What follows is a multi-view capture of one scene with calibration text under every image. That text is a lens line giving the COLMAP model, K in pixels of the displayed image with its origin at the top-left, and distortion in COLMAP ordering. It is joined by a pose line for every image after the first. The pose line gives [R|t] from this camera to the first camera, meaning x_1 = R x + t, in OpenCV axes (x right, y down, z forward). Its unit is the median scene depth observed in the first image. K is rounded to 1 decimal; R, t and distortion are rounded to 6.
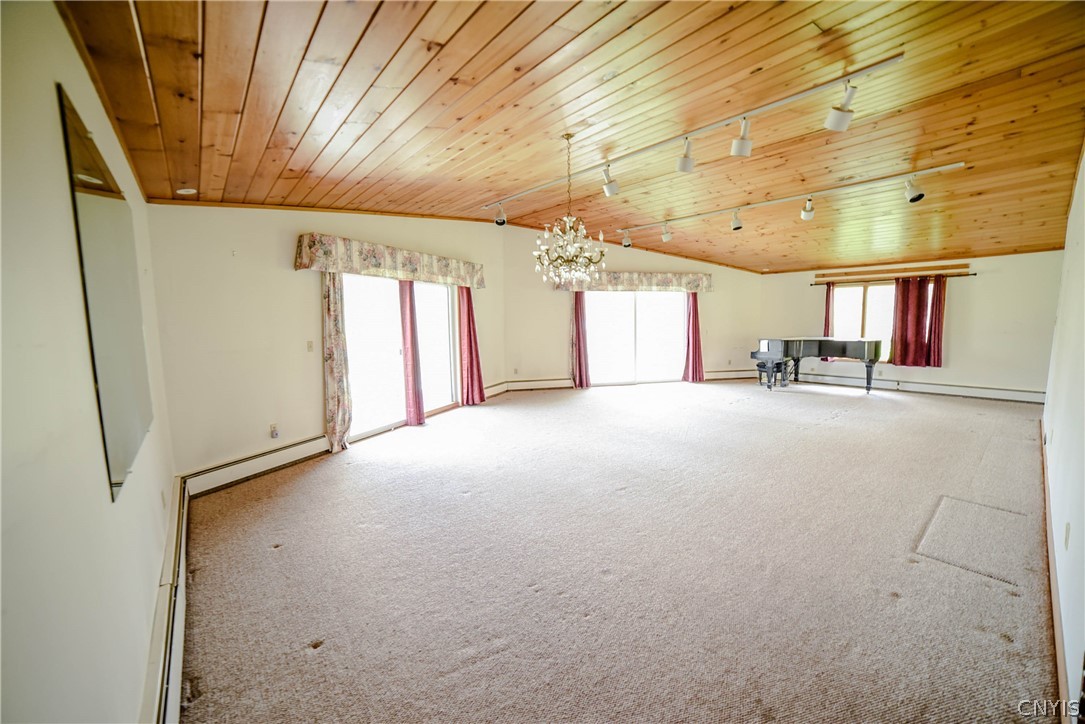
lens RADIAL K [[429.4, 0, 543.7], [0, 429.4, 364.1], [0, 0, 1]] dist [-0.017697, -0.000074]
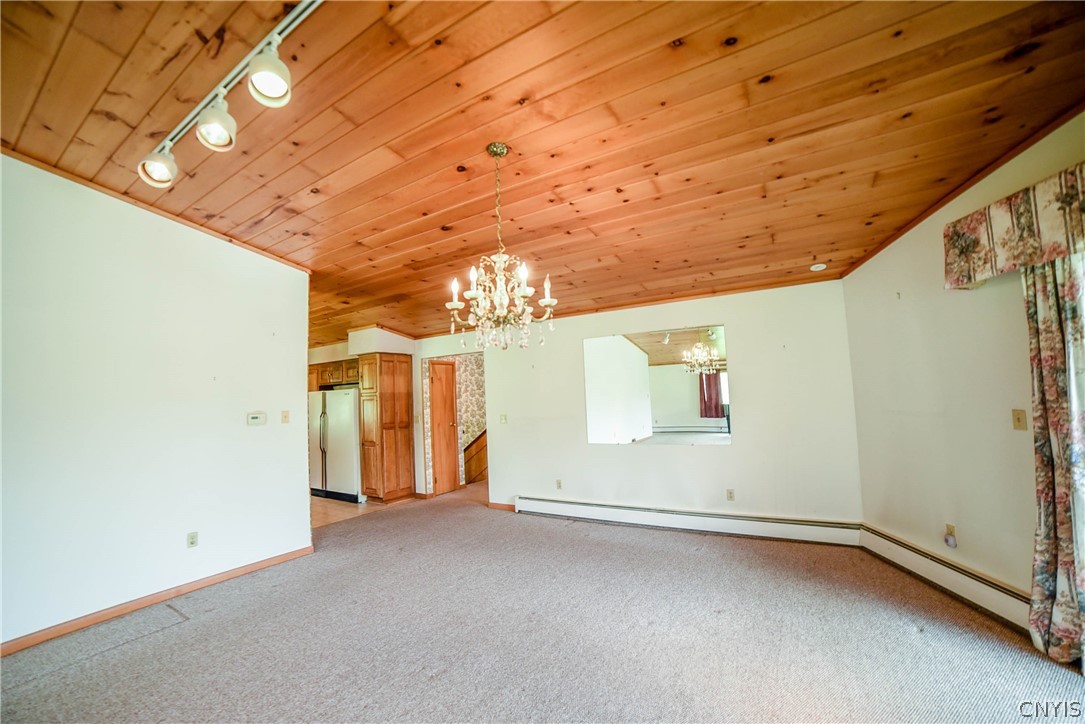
lens RADIAL K [[429.4, 0, 540.2], [0, 429.4, 364.7], [0, 0, 1]] dist [-0.017697, -0.000074]
pose [[-0.946851, 0.036229, -0.319625, 0.175098], [0.025369, 0.998953, 0.038075, -0.145477], [0.320669, 0.027943, -0.946779, 1.310995]]
